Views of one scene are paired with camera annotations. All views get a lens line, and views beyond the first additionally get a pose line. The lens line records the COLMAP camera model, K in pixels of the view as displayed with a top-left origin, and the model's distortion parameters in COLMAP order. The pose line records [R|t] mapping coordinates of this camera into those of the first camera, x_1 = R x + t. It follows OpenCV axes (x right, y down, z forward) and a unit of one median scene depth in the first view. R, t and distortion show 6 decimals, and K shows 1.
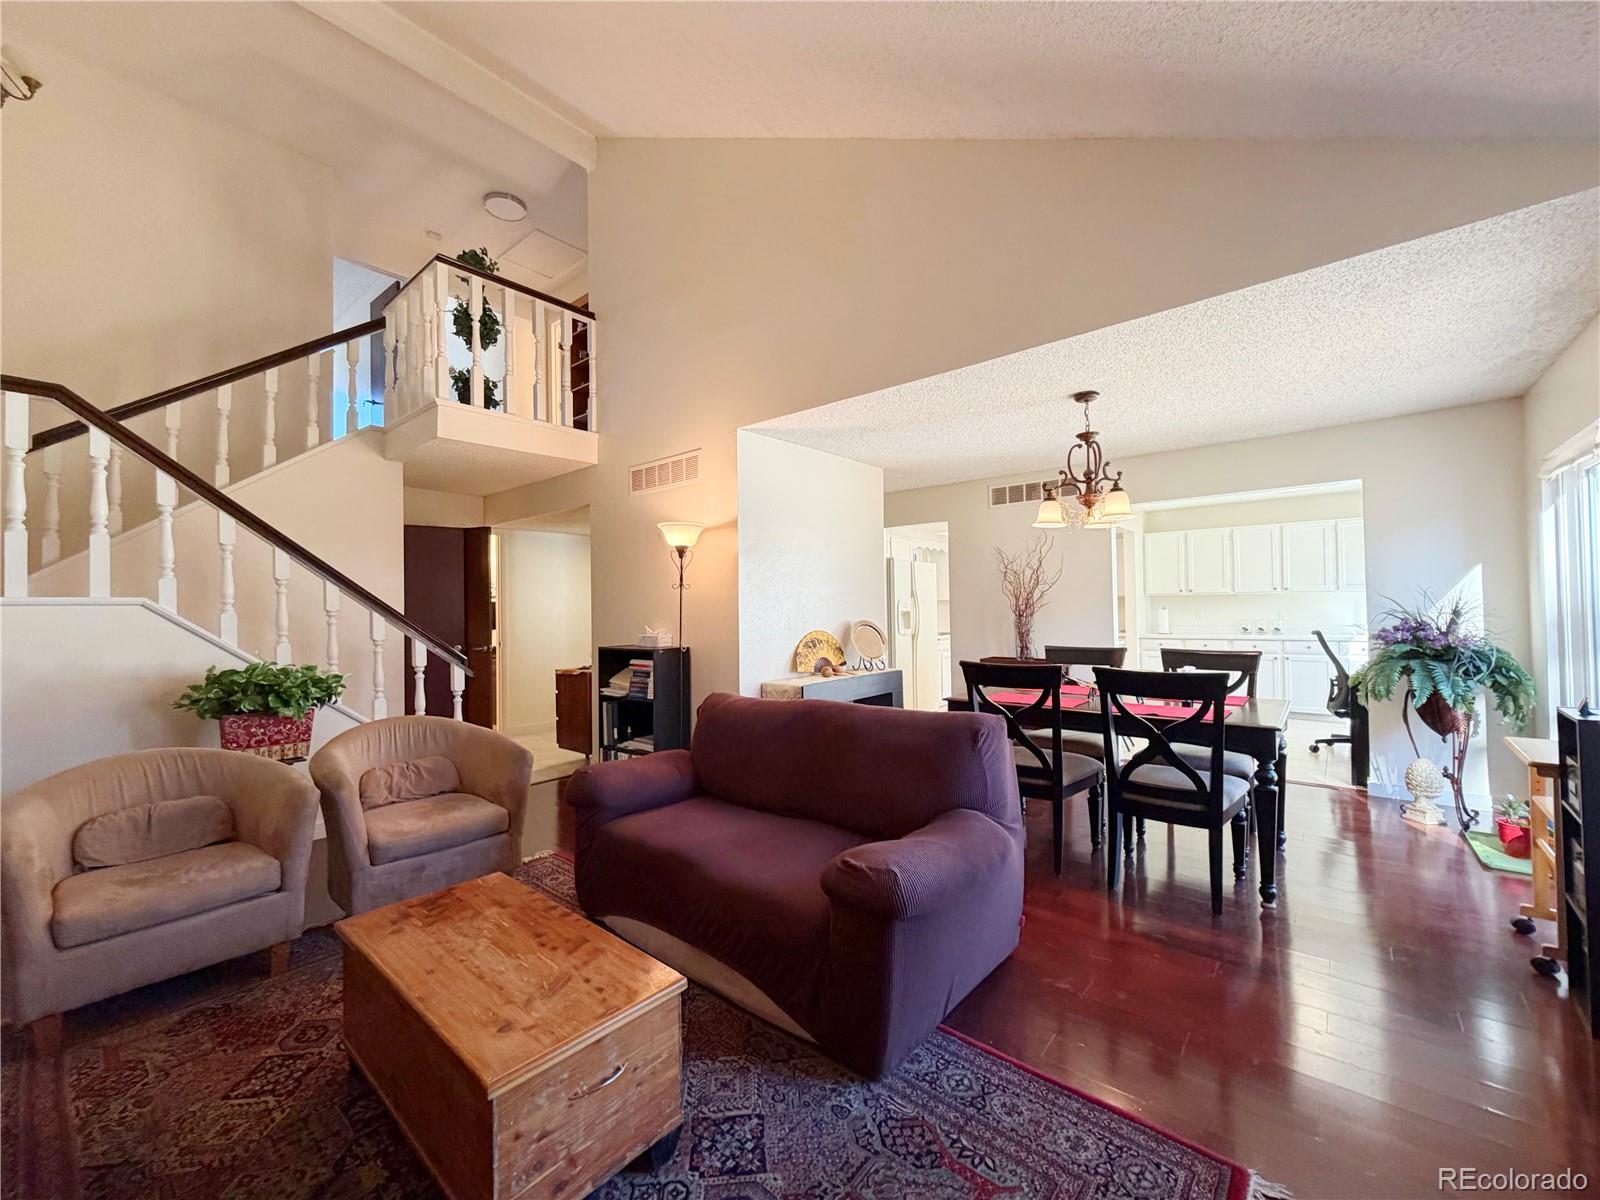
lens RADIAL K [[643.0, 0, 800.0], [0, 643.0, 600.0], [0, 0, 1]] dist [0.000892, 0.000140]
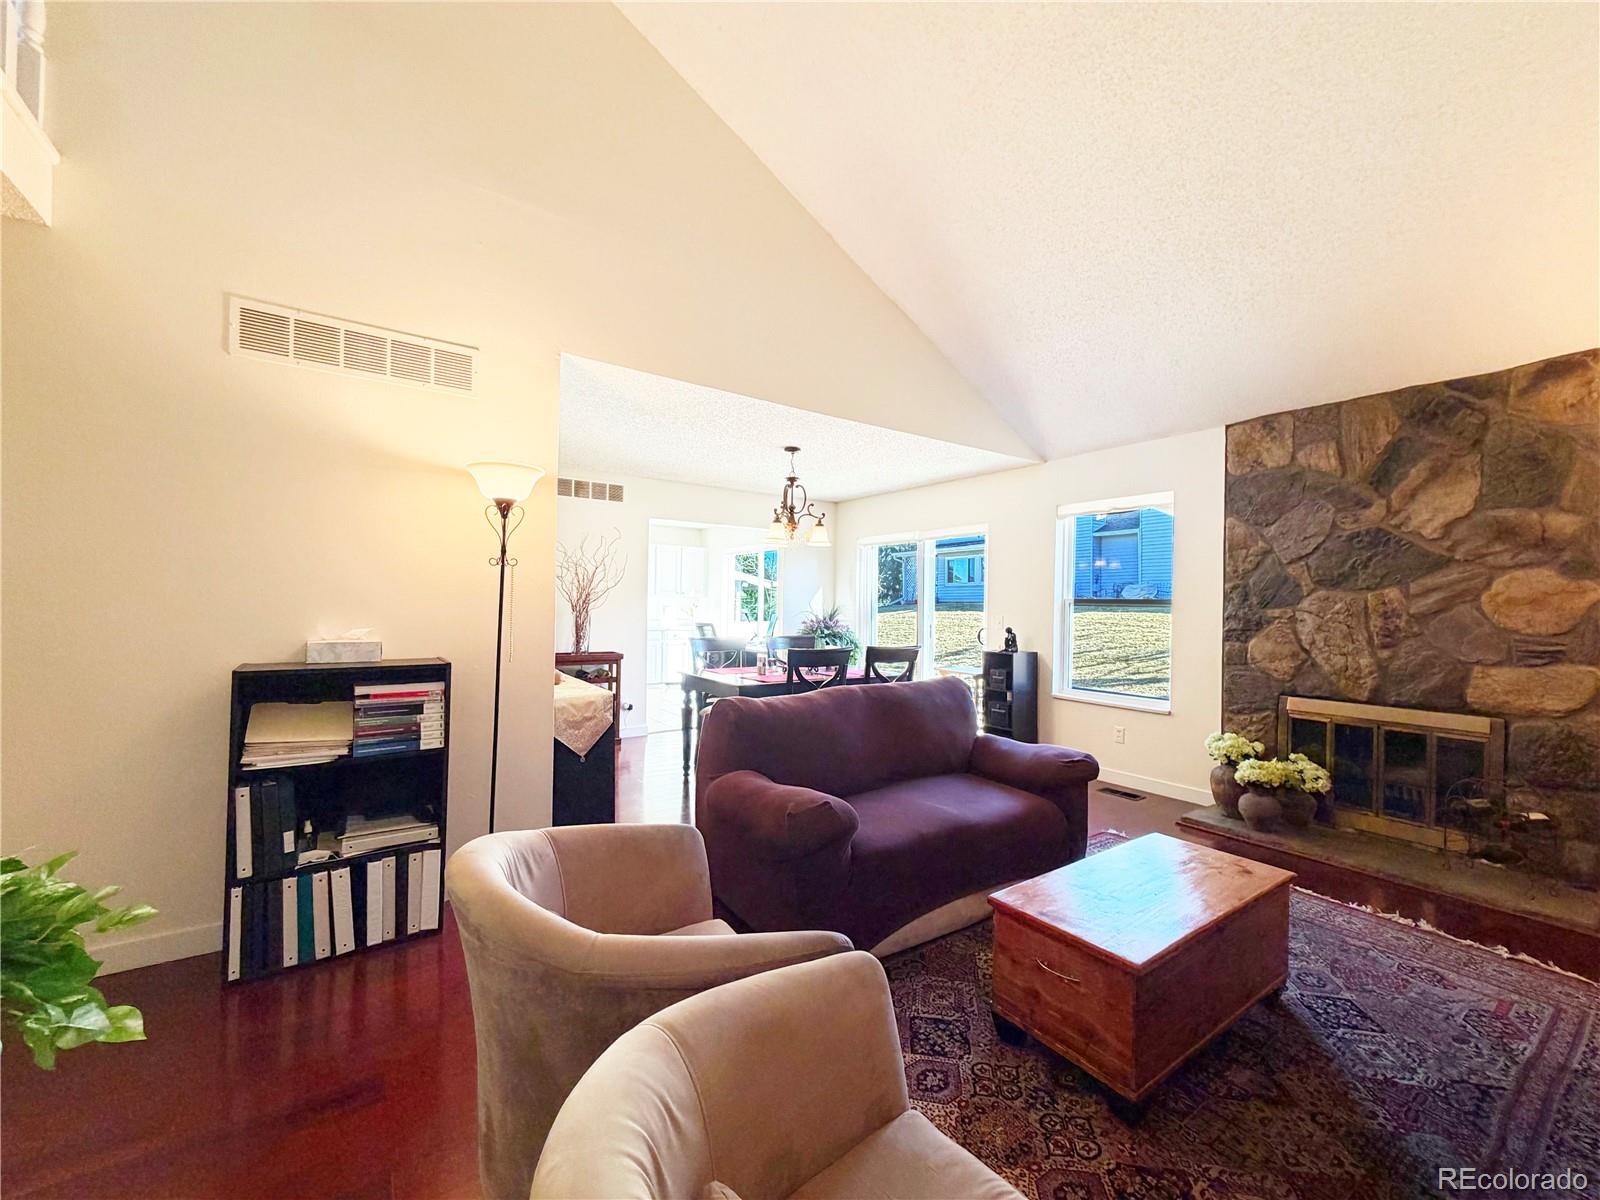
lens RADIAL K [[634.2, 0, 806.5], [0, 634.2, 604.8], [0, 0, 1]] dist [-0.000135, -0.000071]
pose [[0.249427, 0.016289, 0.968256, -0.727298], [-0.034457, 0.999375, -0.007937, 0.016913], [-0.967780, -0.031383, 0.249833, 0.541533]]
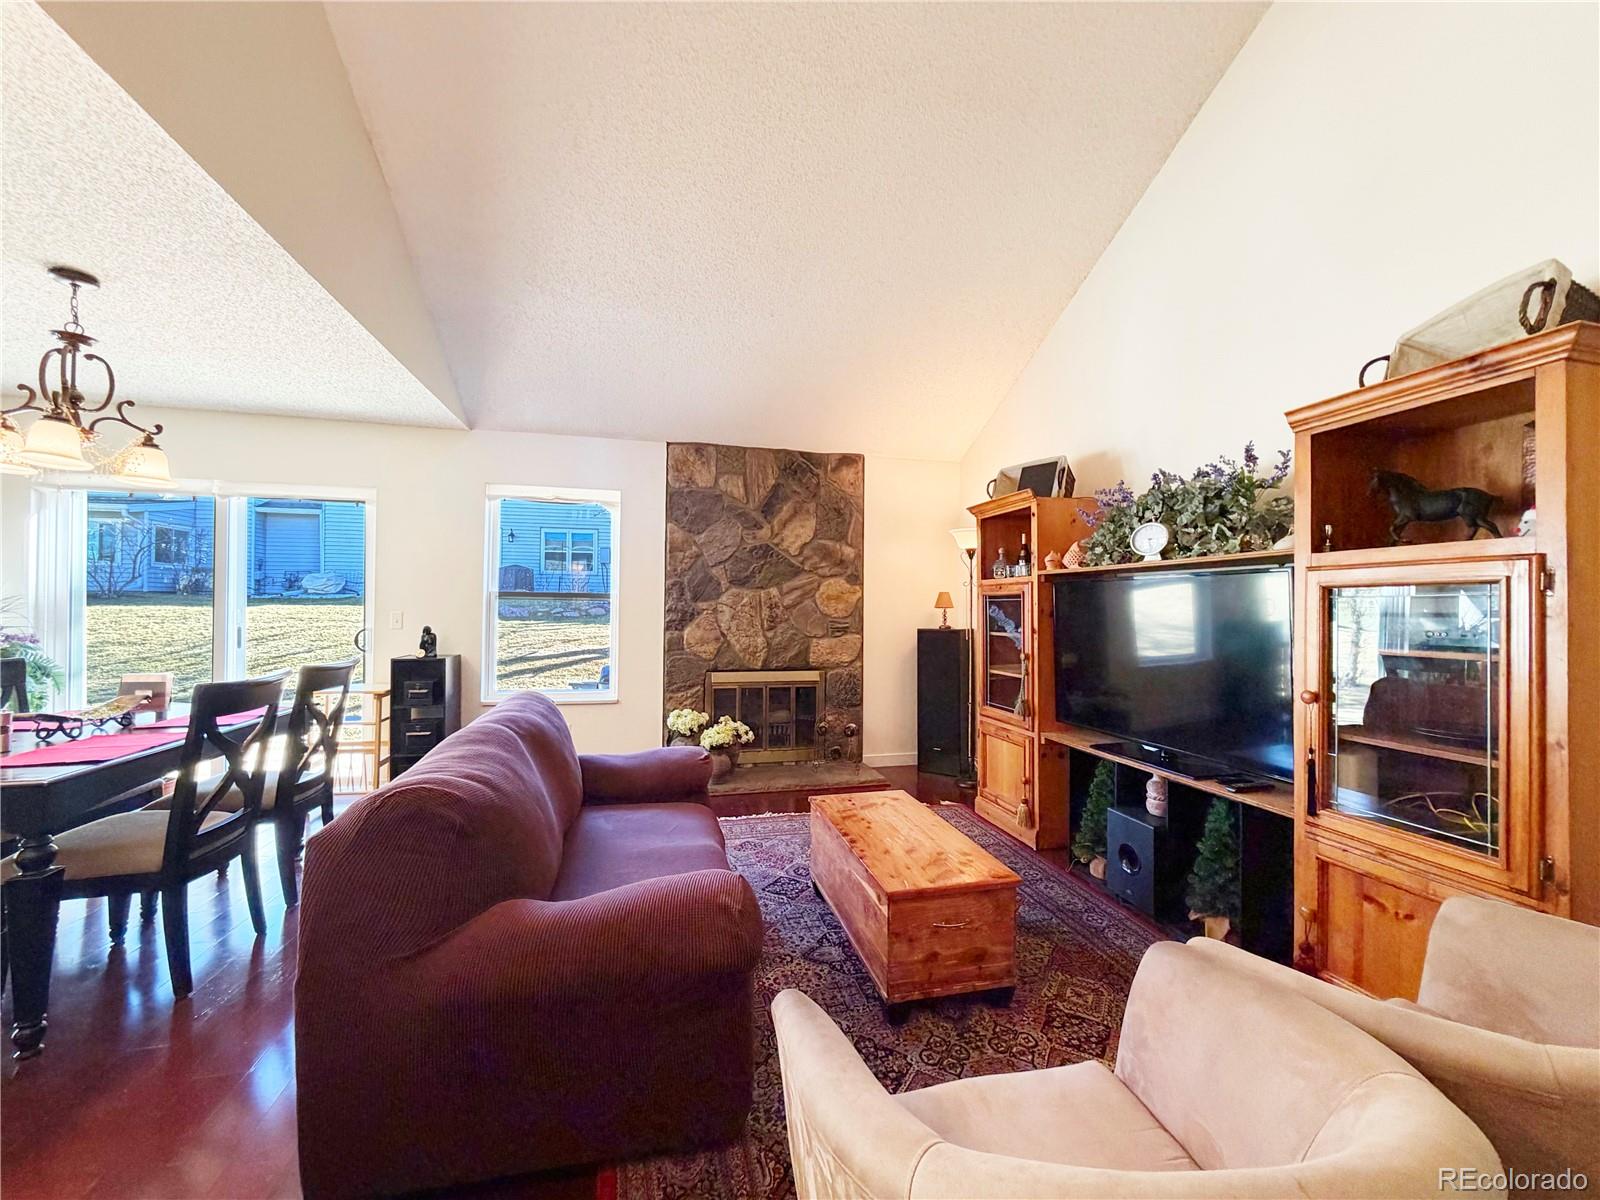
lens RADIAL K [[634.2, 0, 806.5], [0, 634.2, 604.8], [0, 0, 1]] dist [-0.000135, -0.000071]
pose [[-0.812147, 0.006993, 0.583412, -0.468194], [-0.009527, 0.999636, -0.025244, 0.023362], [-0.583376, -0.026060, -0.811784, 0.934529]]
